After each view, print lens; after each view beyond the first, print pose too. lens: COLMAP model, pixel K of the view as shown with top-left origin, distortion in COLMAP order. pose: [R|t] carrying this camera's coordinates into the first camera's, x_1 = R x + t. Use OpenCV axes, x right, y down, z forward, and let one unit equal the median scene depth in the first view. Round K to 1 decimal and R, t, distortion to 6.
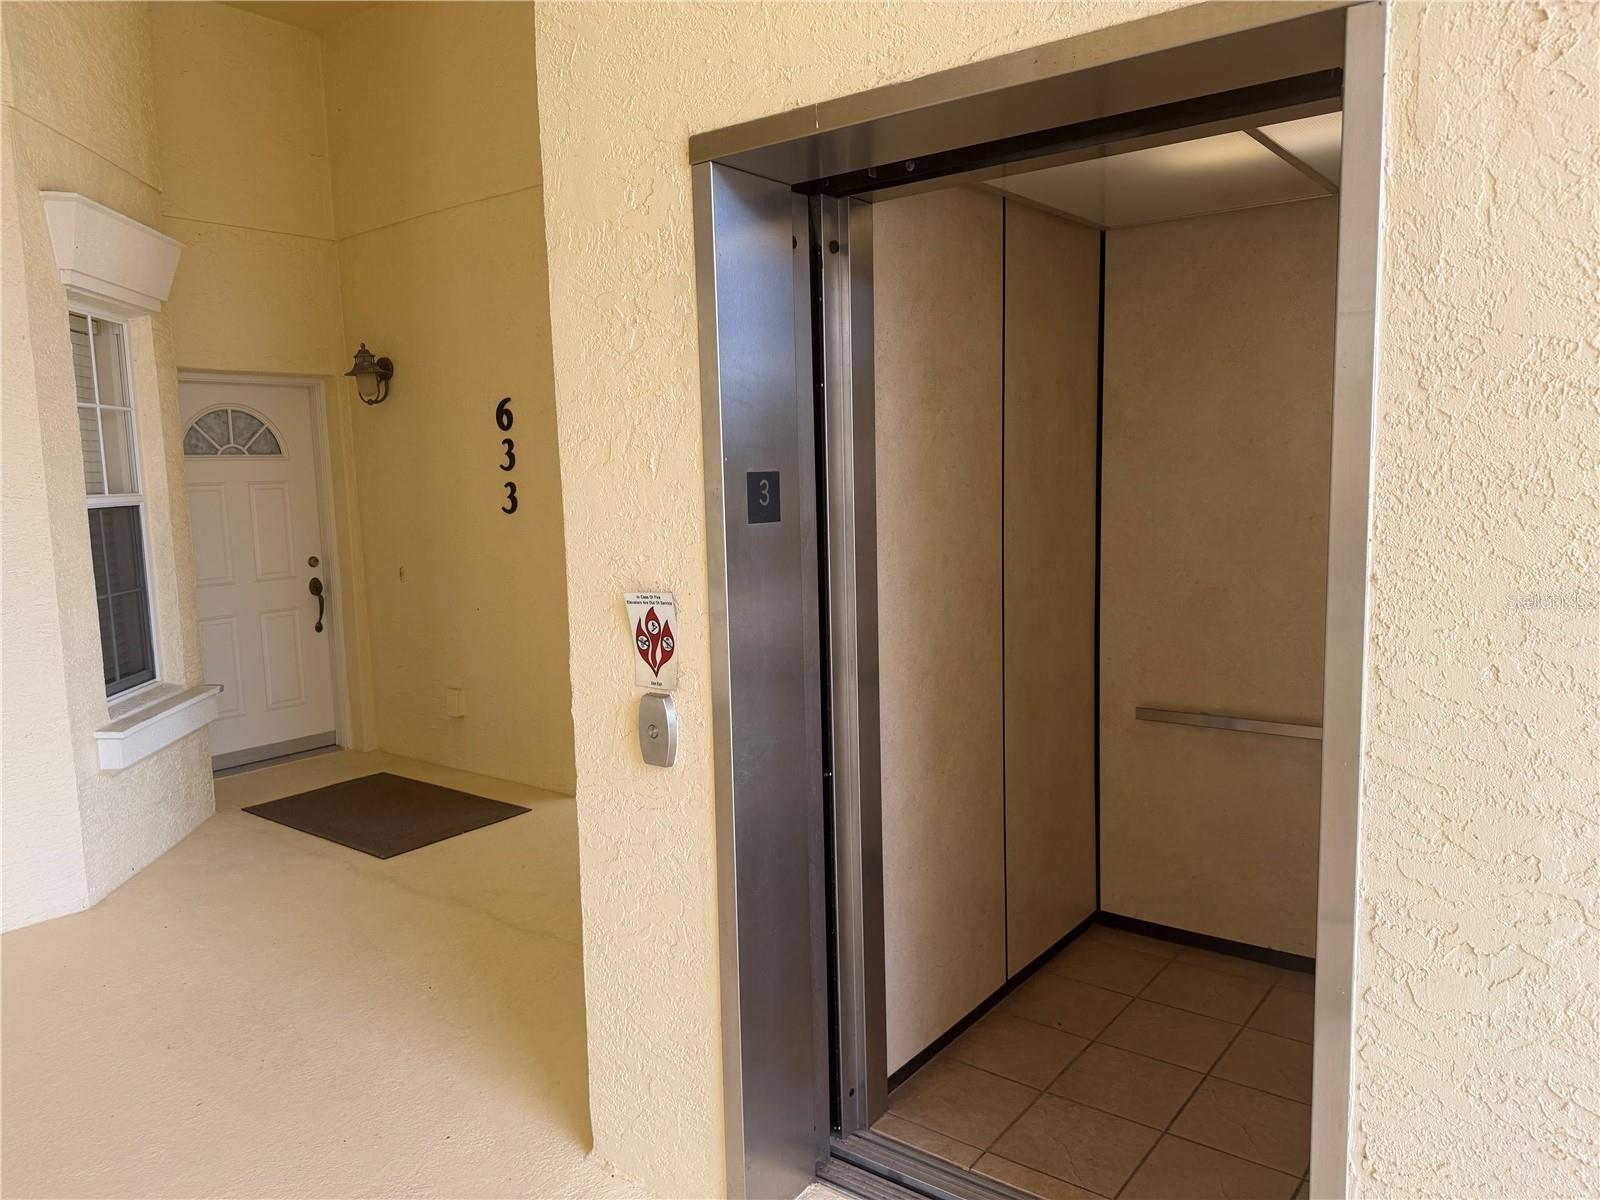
lens RADIAL K [[1138.6, 0, 798.6], [0, 1138.6, 611.7], [0, 0, 1]] dist [0.063045, -0.034227]
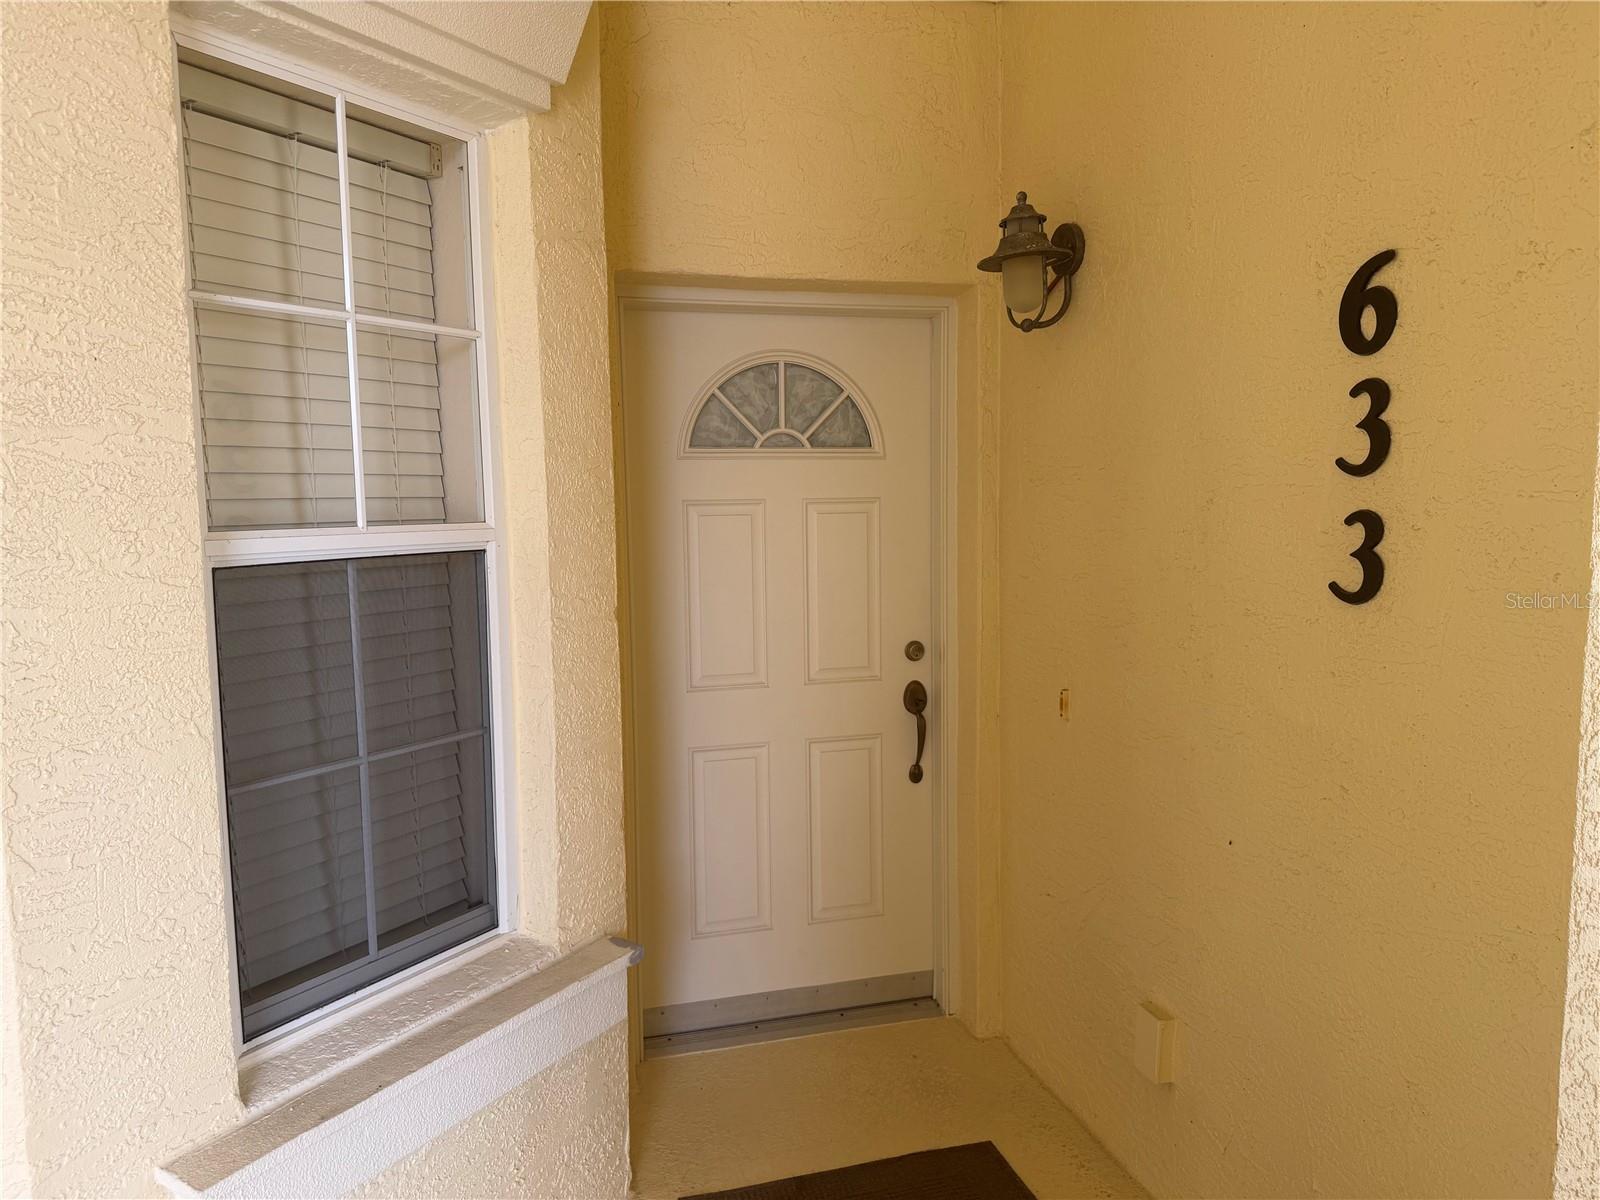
lens RADIAL K [[1138.6, 0, 783.1], [0, 1138.6, 611.2], [0, 0, 1]] dist [0.063045, -0.034227]
pose [[0.797863, 0.076190, -0.598004, -0.172827], [-0.083240, 0.996403, 0.015889, -0.070532], [0.597064, 0.037100, 0.801335, 0.592045]]
